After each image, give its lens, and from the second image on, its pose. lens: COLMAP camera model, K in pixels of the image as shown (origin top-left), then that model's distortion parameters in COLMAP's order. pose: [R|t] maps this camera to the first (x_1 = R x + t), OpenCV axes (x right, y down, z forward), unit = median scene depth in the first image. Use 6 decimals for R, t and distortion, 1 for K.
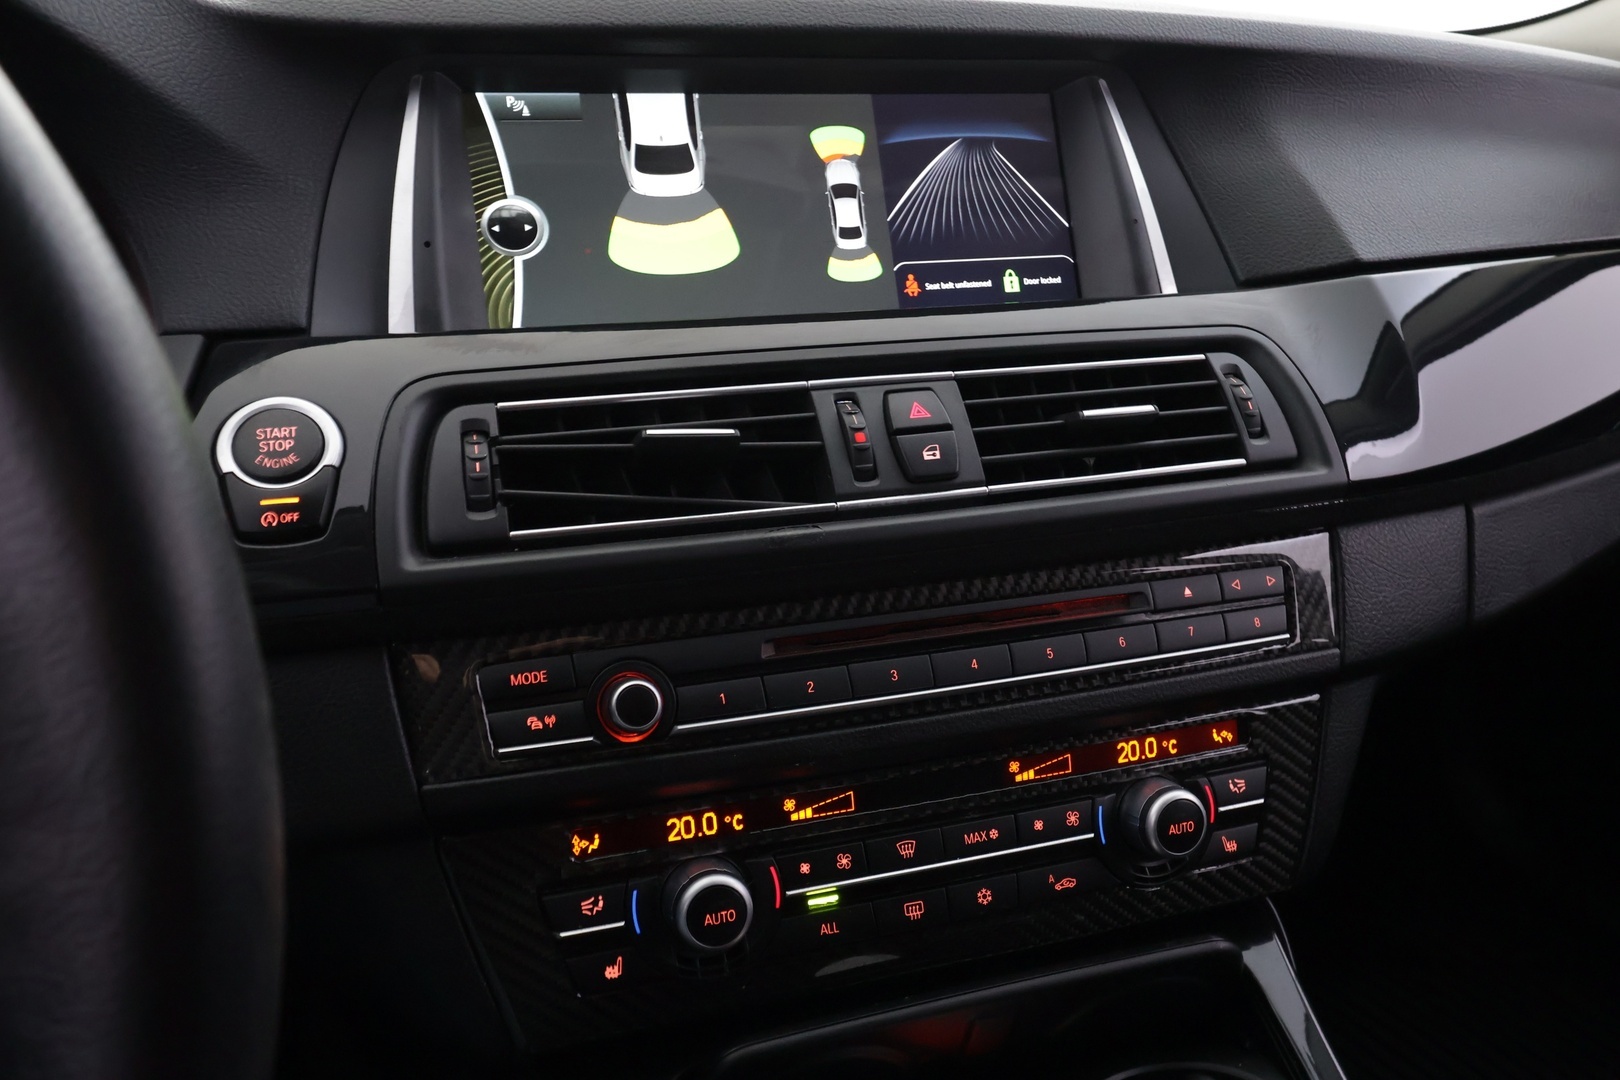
lens RADIAL K [[1310.6, 0, 810.8], [0, 1310.6, 535.7], [0, 0, 1]] dist [-0.008536, -0.009250]
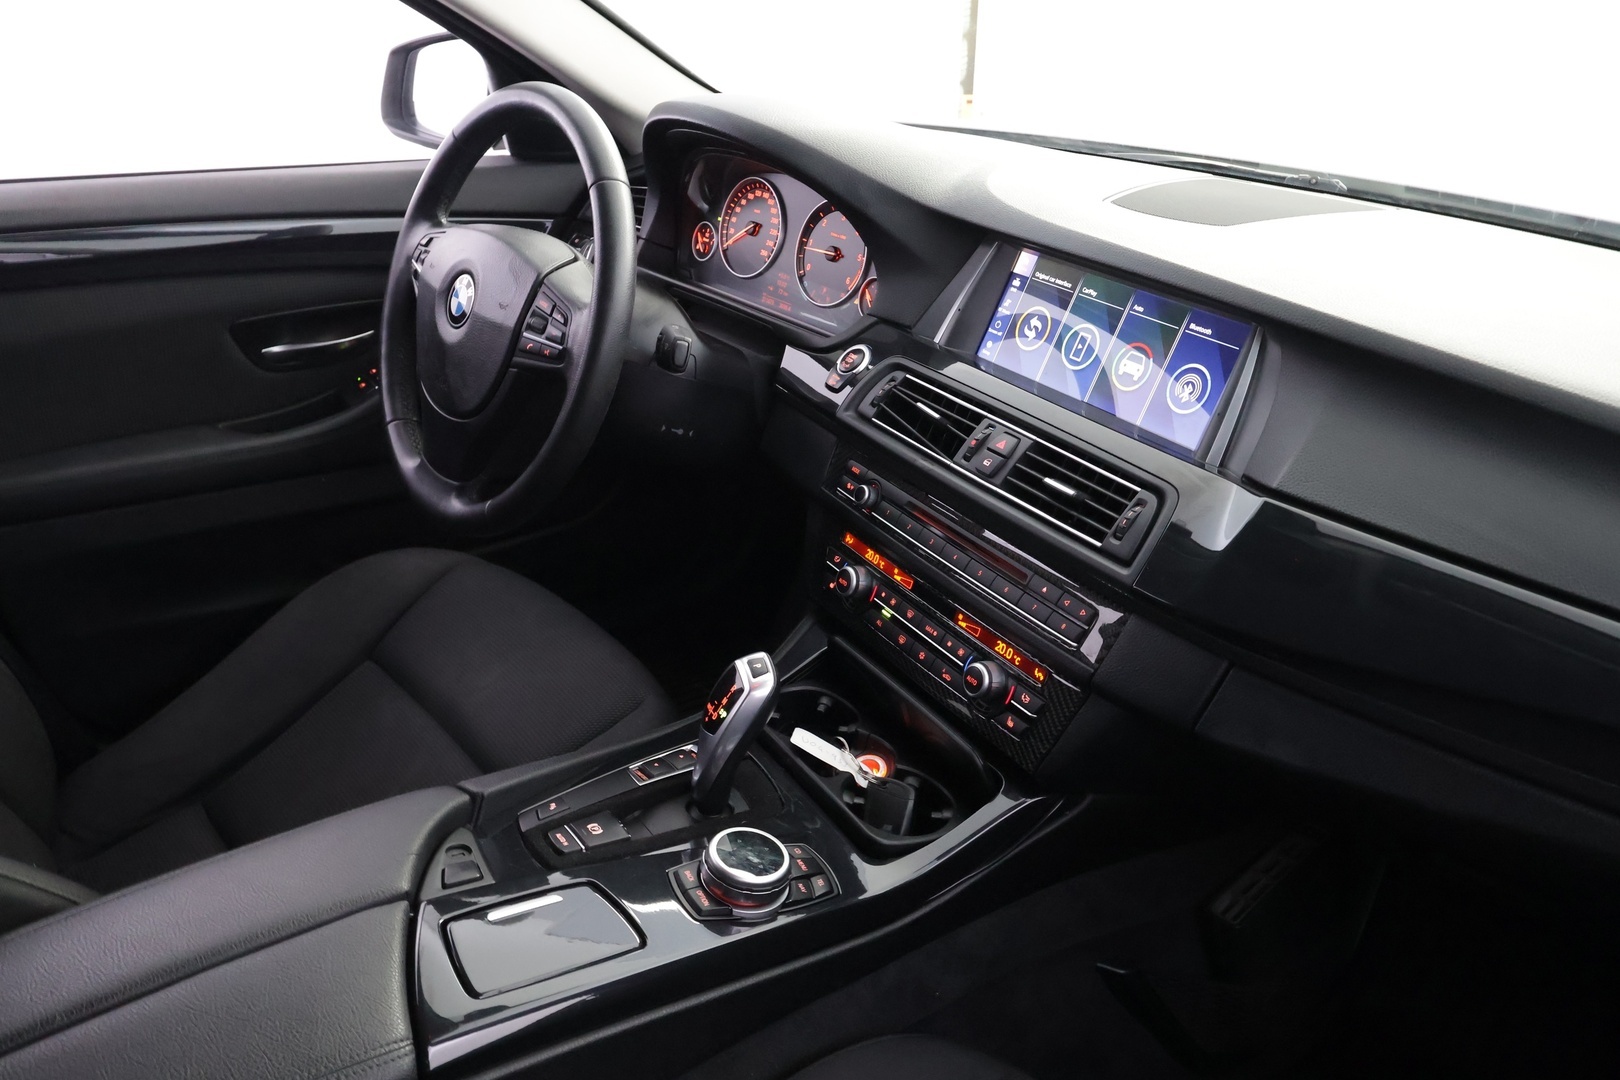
lens RADIAL K [[1310.6, 0, 808.8], [0, 1310.6, 540.7], [0, 0, 1]] dist [-0.008536, -0.009250]
pose [[0.204829, 0.411835, -0.887940, 1.817822], [-0.358431, 0.875720, 0.323484, -0.492835], [0.910809, 0.252006, 0.326987, 0.064789]]
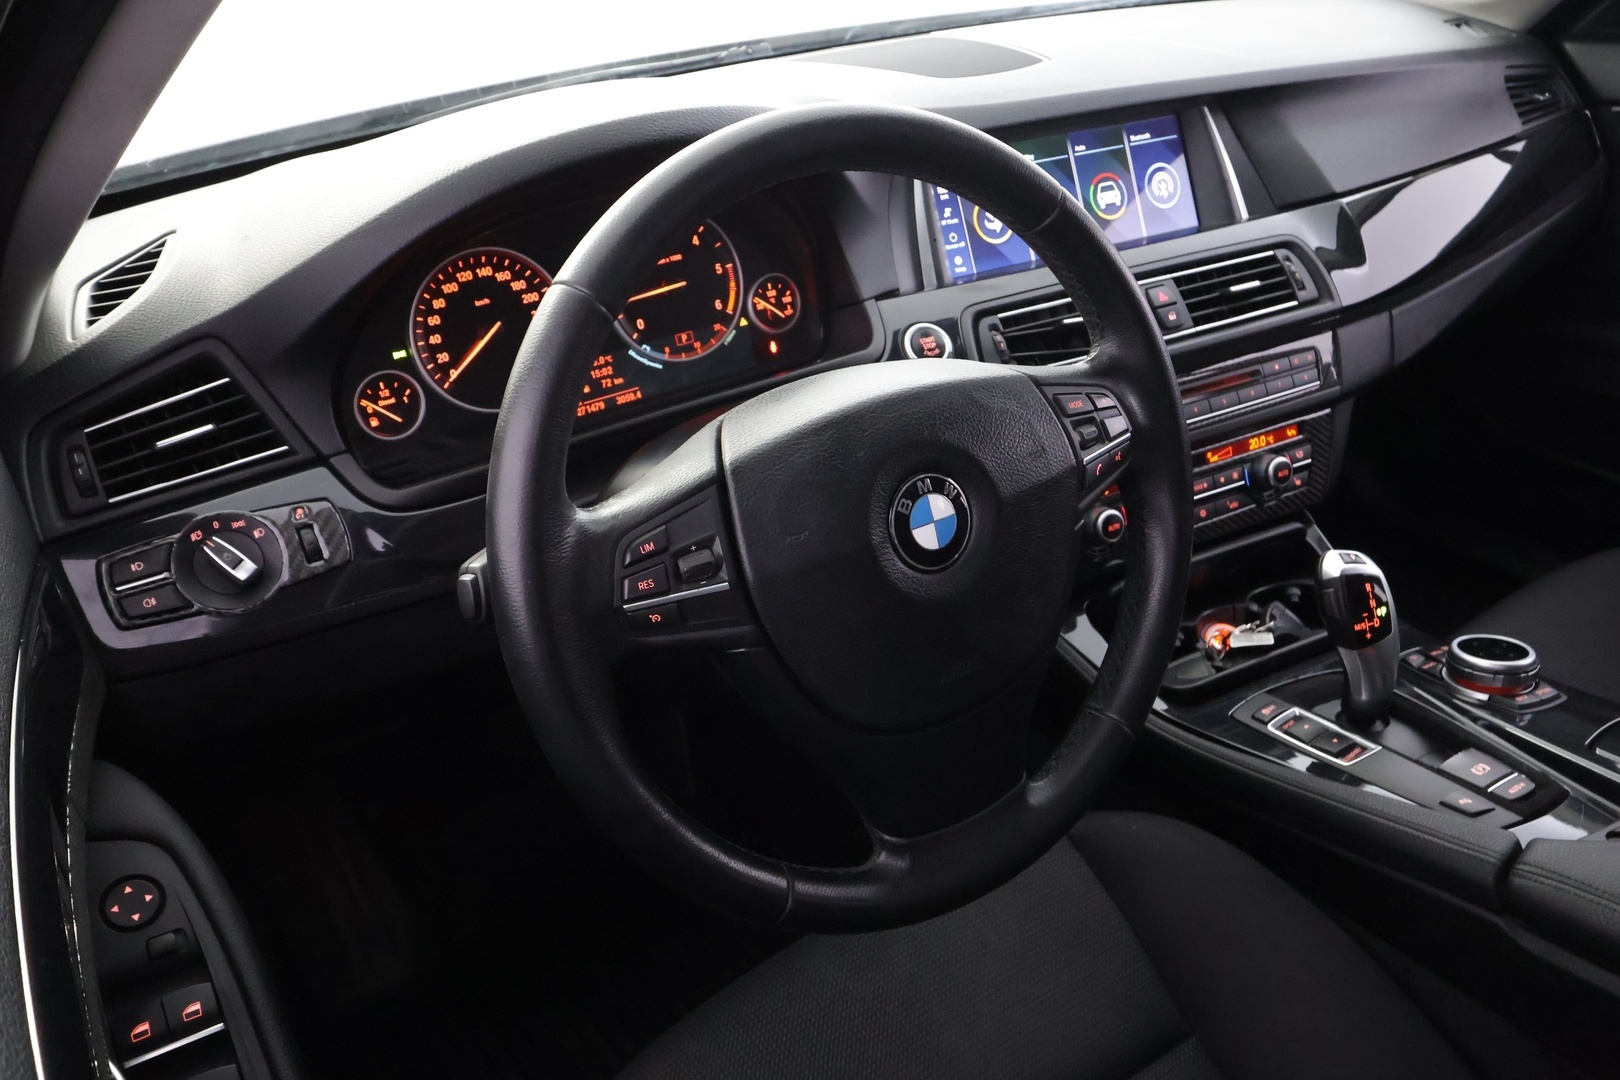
lens RADIAL K [[1310.6, 0, 807.4], [0, 1310.6, 544.0], [0, 0, 1]] dist [-0.008536, -0.009250]
pose [[0.986330, -0.121722, 0.111073, -0.736744], [0.103111, 0.981688, 0.160180, -0.093972], [-0.128536, -0.146538, 0.980819, -1.040628]]
